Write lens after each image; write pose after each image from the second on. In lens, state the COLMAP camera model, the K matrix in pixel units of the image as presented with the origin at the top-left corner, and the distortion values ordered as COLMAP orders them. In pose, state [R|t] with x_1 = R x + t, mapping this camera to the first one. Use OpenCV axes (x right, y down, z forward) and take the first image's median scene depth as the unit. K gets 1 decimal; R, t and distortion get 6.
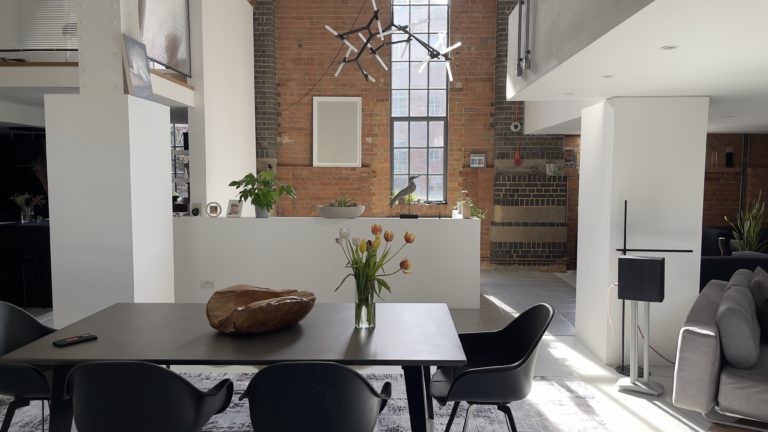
lens RADIAL K [[567.9, 0, 386.2], [0, 567.9, 215.5], [0, 0, 1]] dist [0.025088, -0.018707]
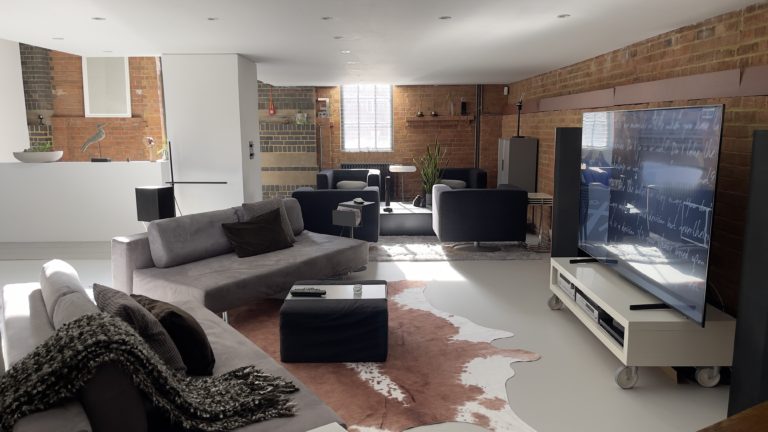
lens RADIAL K [[567.9, 0, 383.4], [0, 567.9, 218.0], [0, 0, 1]] dist [0.025088, -0.018707]
pose [[0.999681, -0.012377, 0.022009, 0.416872], [0.010444, 0.996250, 0.085884, 0.017660], [-0.022990, -0.085626, 0.996062, -0.113670]]
